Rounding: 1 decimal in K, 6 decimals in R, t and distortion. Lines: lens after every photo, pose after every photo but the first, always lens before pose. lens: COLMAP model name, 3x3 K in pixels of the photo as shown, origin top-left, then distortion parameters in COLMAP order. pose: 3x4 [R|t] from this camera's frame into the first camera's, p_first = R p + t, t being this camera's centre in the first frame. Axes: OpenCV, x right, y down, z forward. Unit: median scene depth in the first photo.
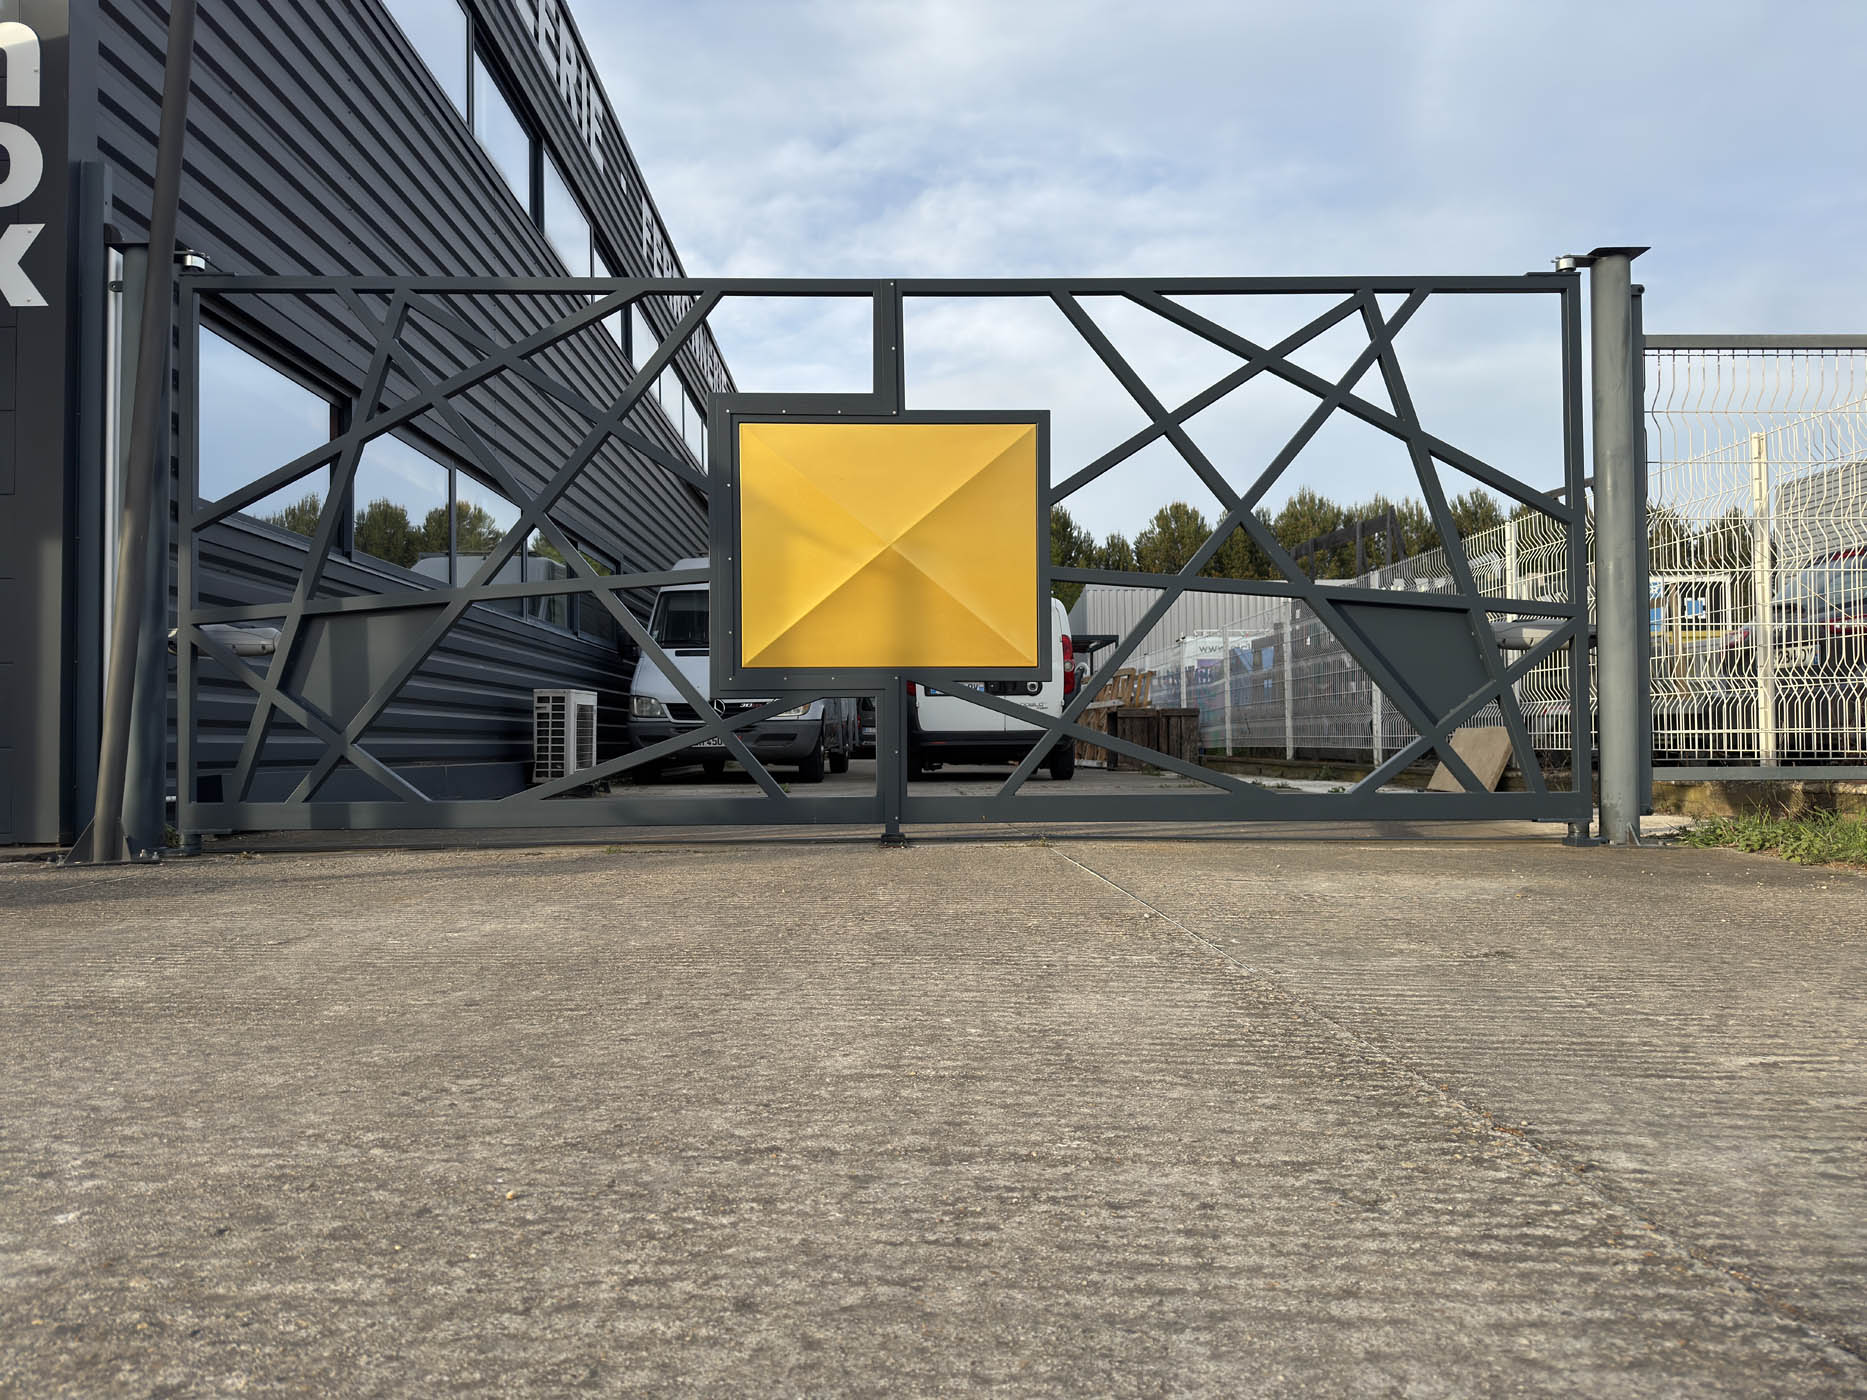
lens RADIAL K [[1328.0, 0, 910.9], [0, 1328.0, 703.2], [0, 0, 1]] dist [0.052040, -0.059148]
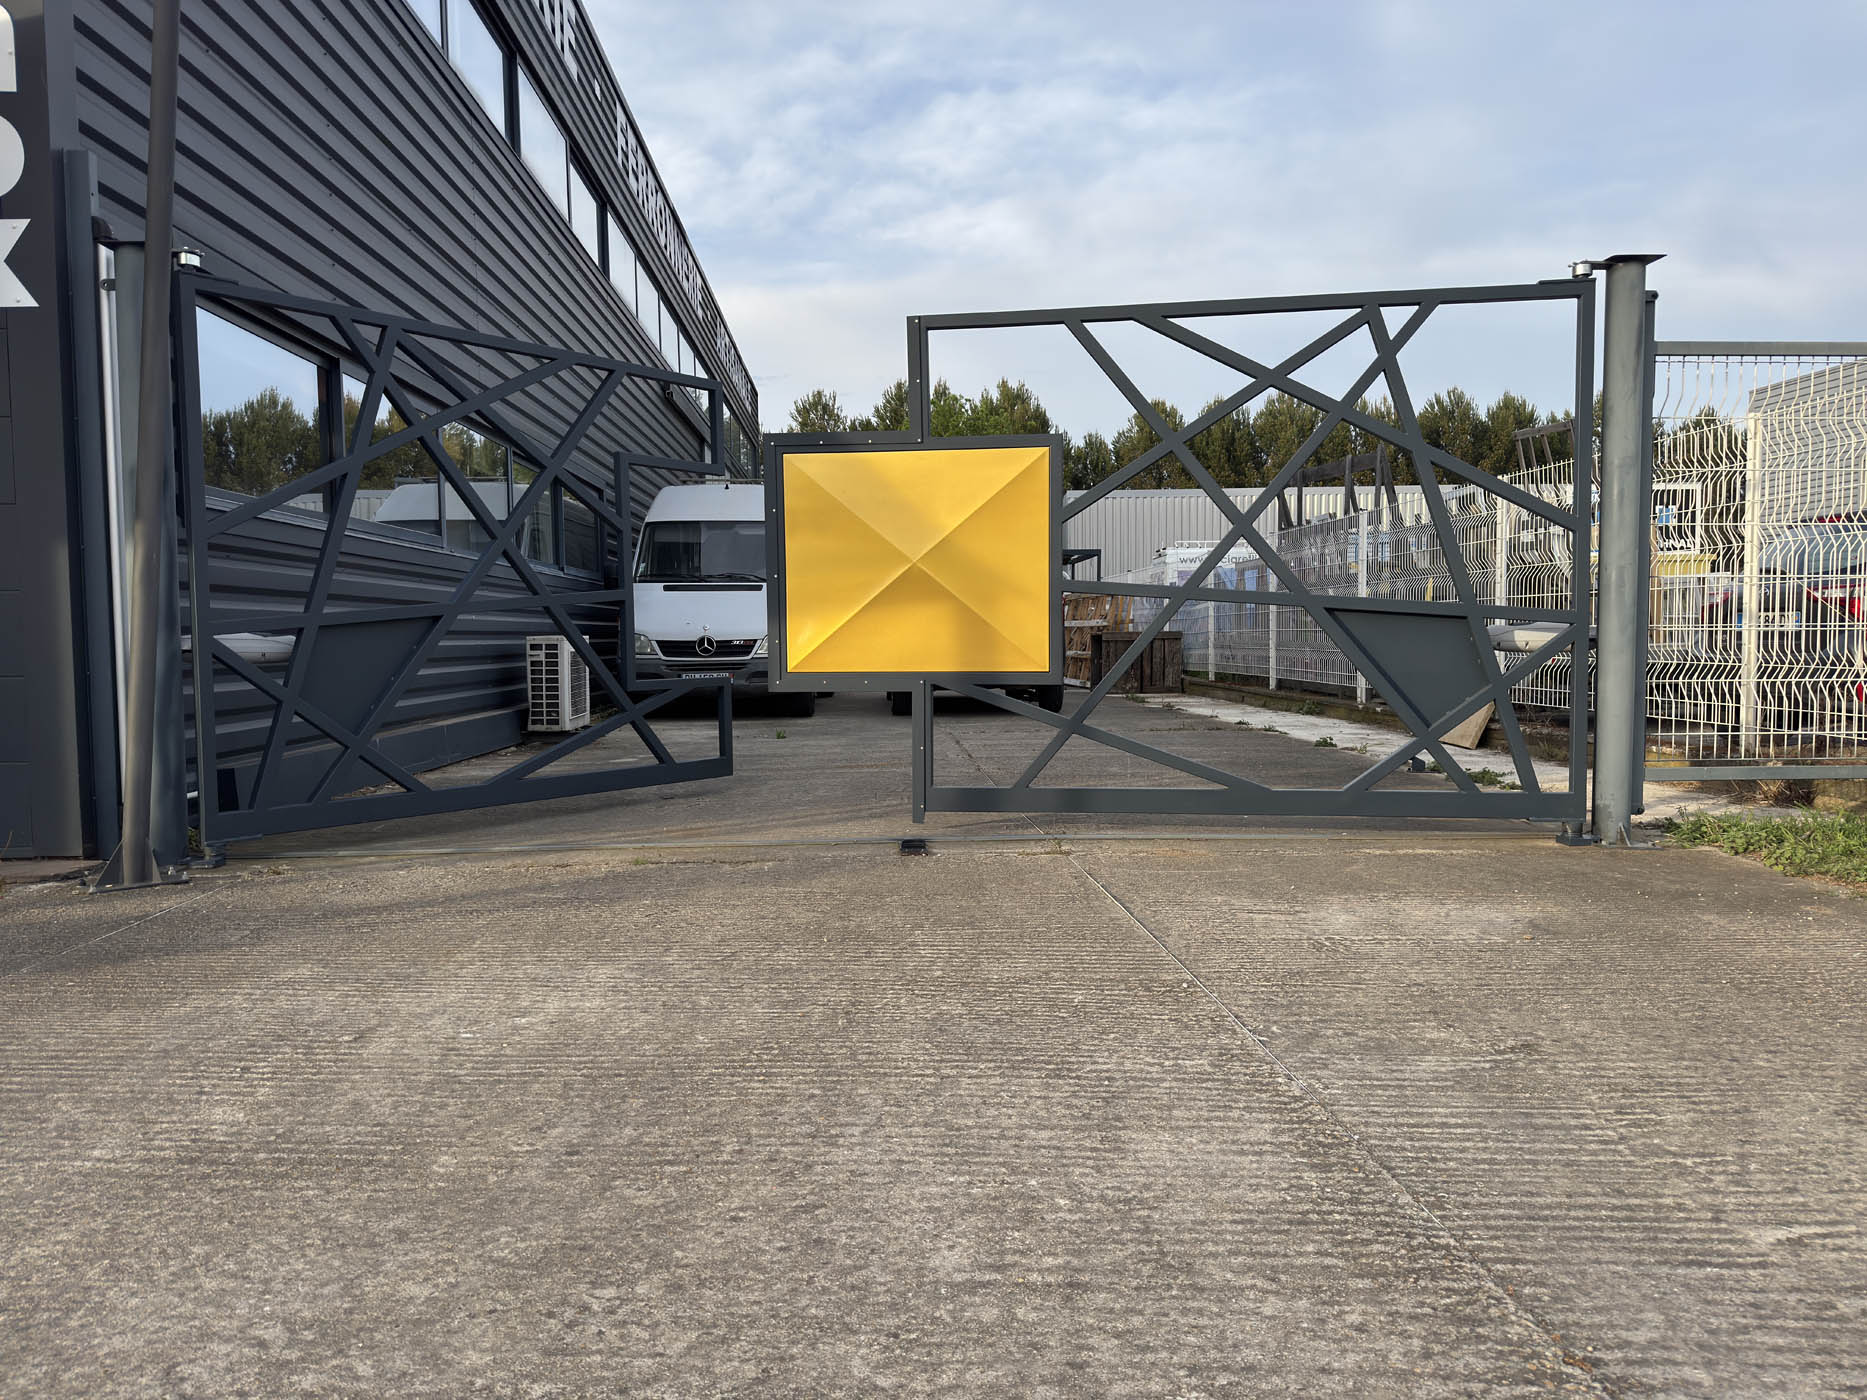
lens RADIAL K [[1328.0, 0, 926.7], [0, 1328.0, 710.3], [0, 0, 1]] dist [0.052040, -0.059148]
pose [[0.999469, -0.003580, 0.032380, -0.034843], [0.000727, 0.996149, 0.087671, -0.088239], [-0.032569, -0.087601, 0.995623, -0.009518]]
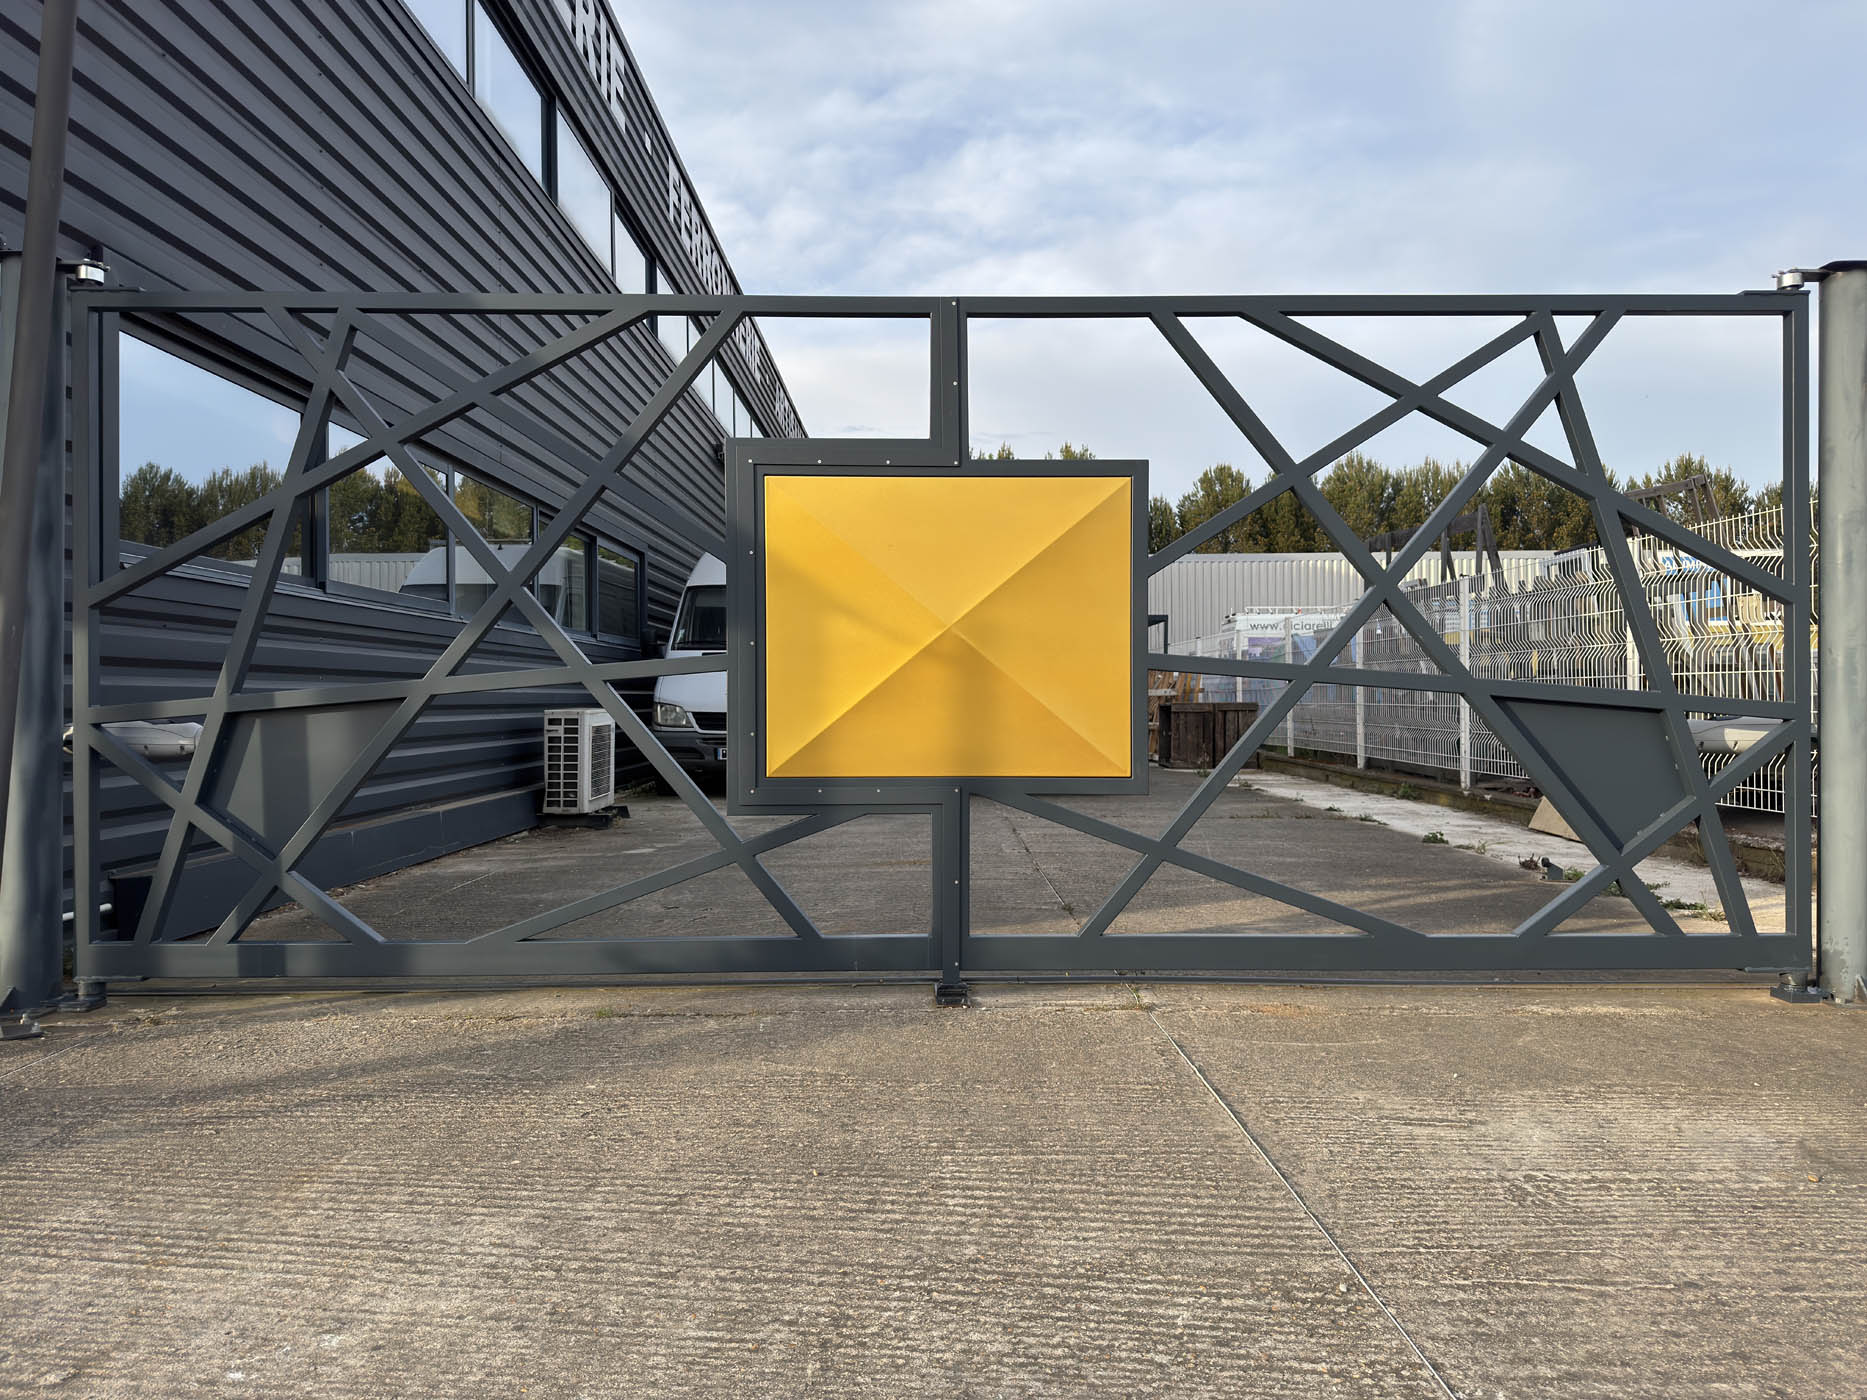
lens RADIAL K [[1328.0, 0, 938.8], [0, 1328.0, 691.6], [0, 0, 1]] dist [0.052040, -0.059148]
pose [[0.999974, 0.004782, -0.005408, -0.017700], [-0.004638, 0.999641, 0.026381, -0.099835], [0.005532, -0.026355, 0.999637, 0.186722]]
